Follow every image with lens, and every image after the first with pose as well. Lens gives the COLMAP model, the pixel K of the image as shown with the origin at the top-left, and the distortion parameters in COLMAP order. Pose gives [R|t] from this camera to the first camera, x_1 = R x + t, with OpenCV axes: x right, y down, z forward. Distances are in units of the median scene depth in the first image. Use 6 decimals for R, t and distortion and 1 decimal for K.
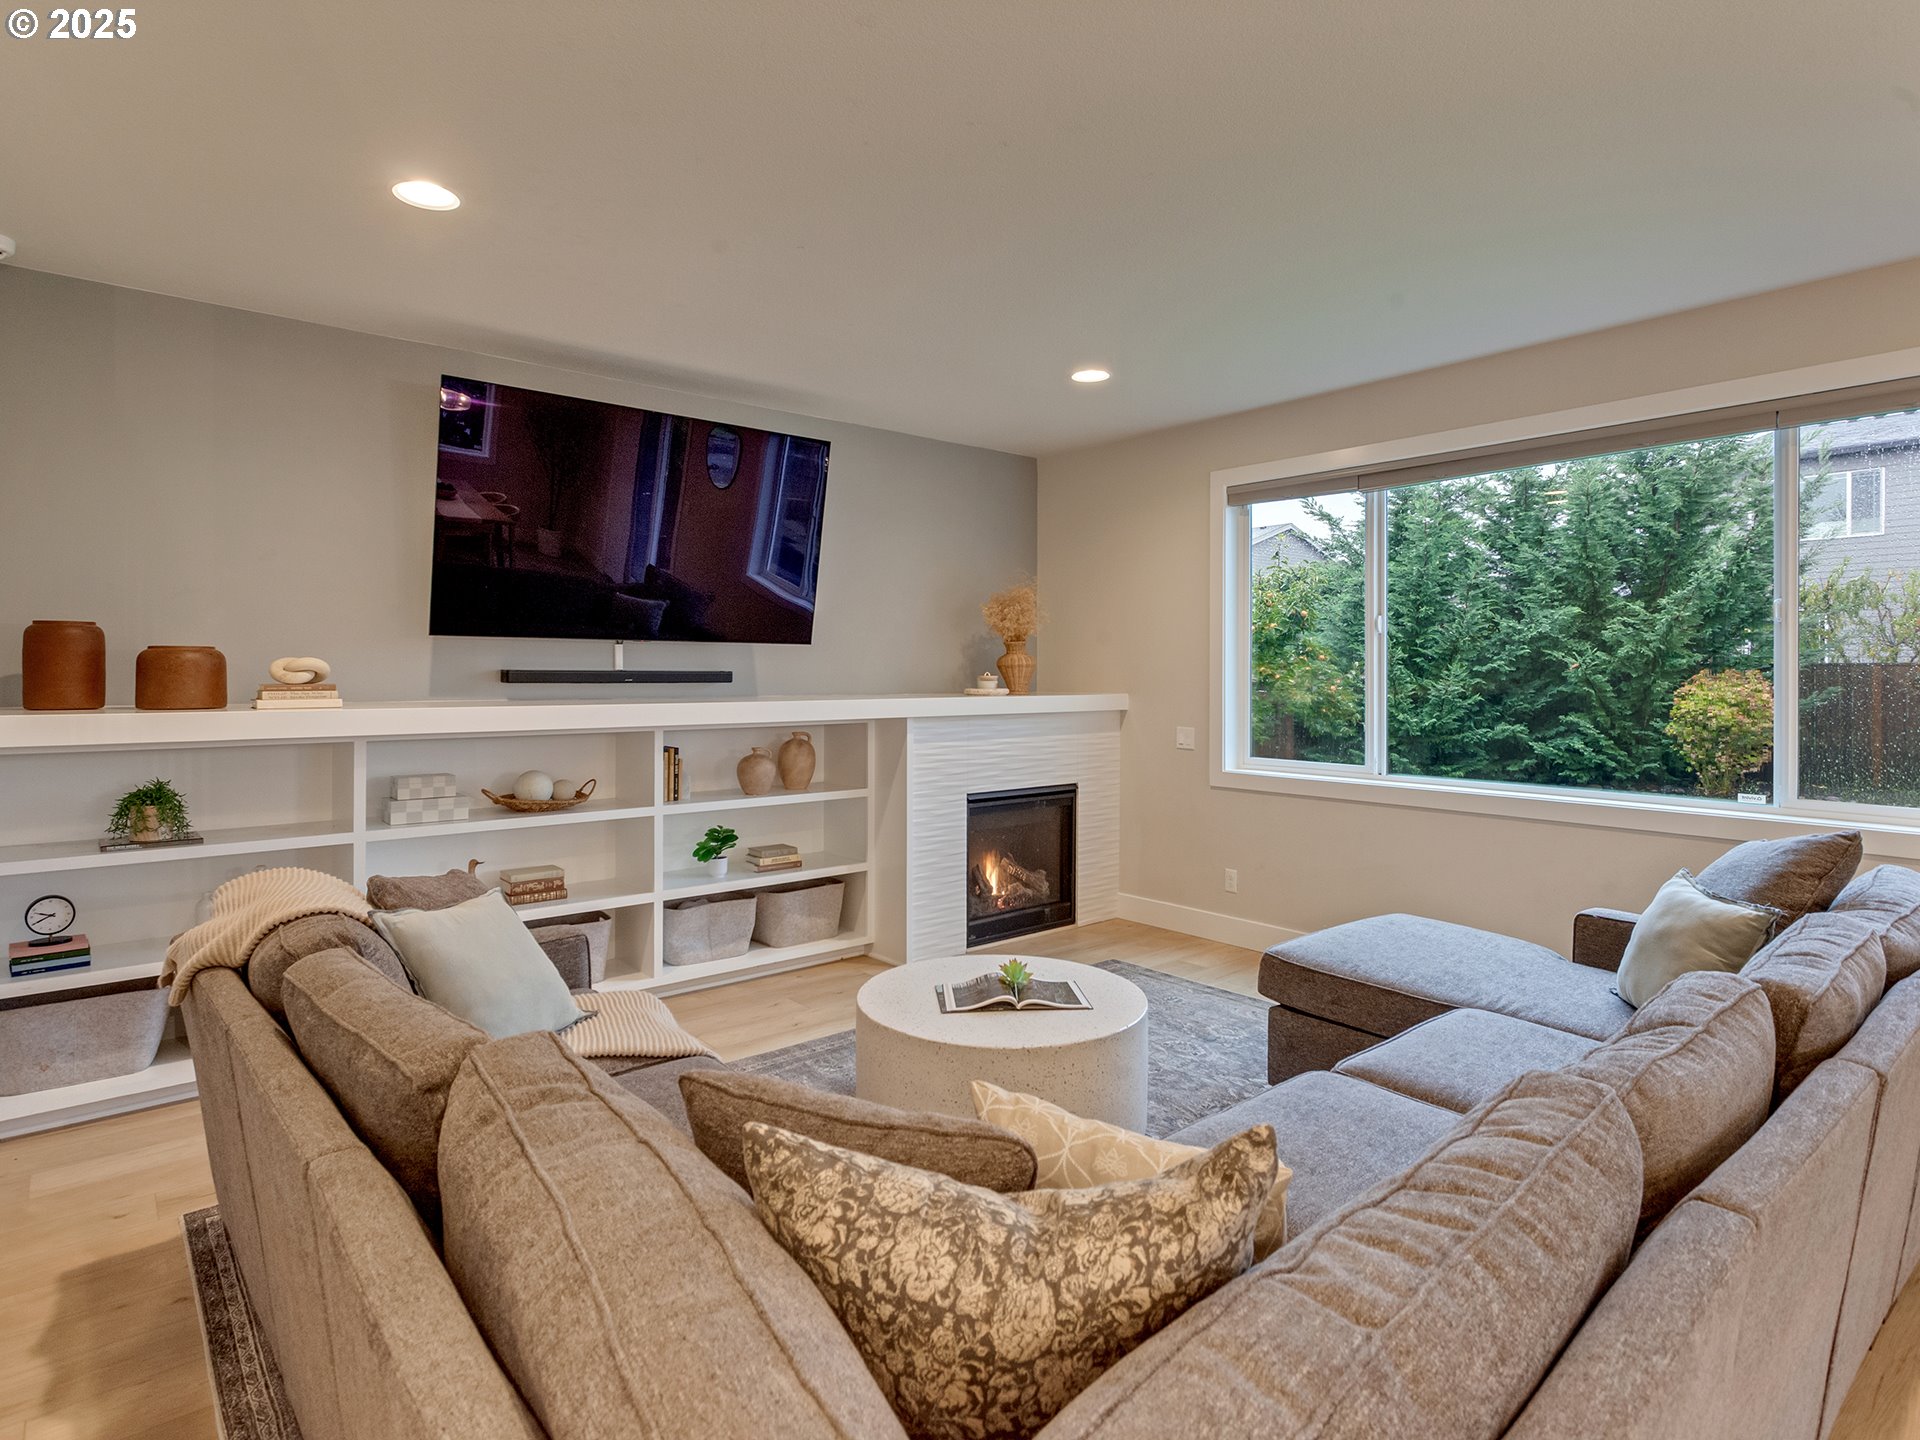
lens RADIAL K [[1031.3, 0, 959.7], [0, 1031.3, 684.9], [0, 0, 1]] dist [-0.000151, 0.001048]
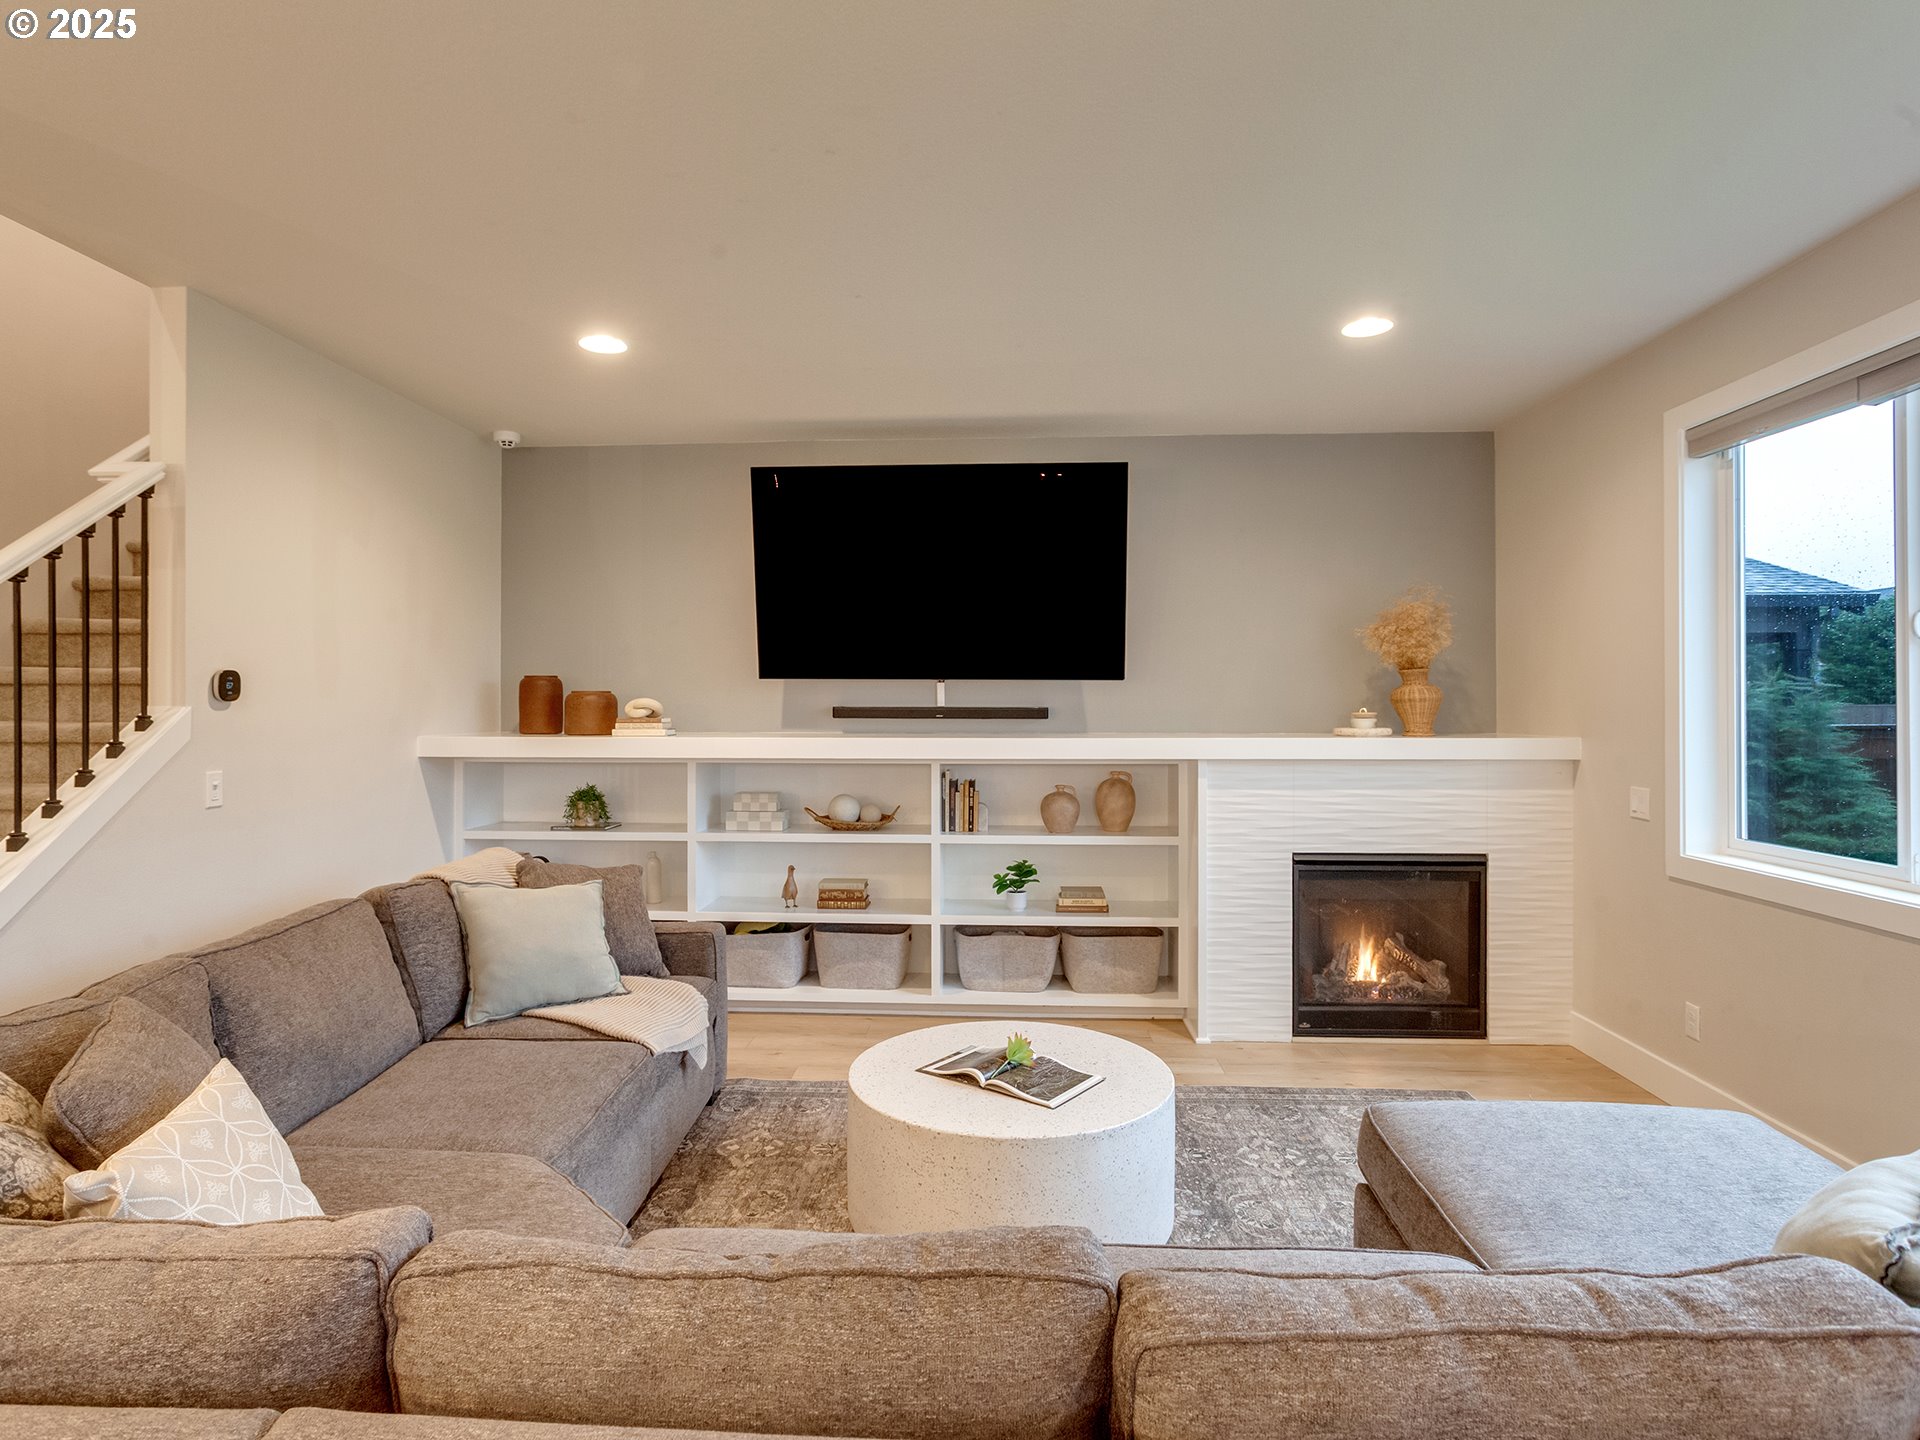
lens RADIAL K [[1050.0, 0, 960.0], [0, 1050.0, 720.0], [0, 0, 1]] dist [-0.014874, 0.000592]
pose [[0.728120, 0.006994, -0.685414, 0.414681], [-0.006361, 0.999974, 0.003446, -0.004006], [0.685420, 0.001851, 0.728146, 0.202525]]
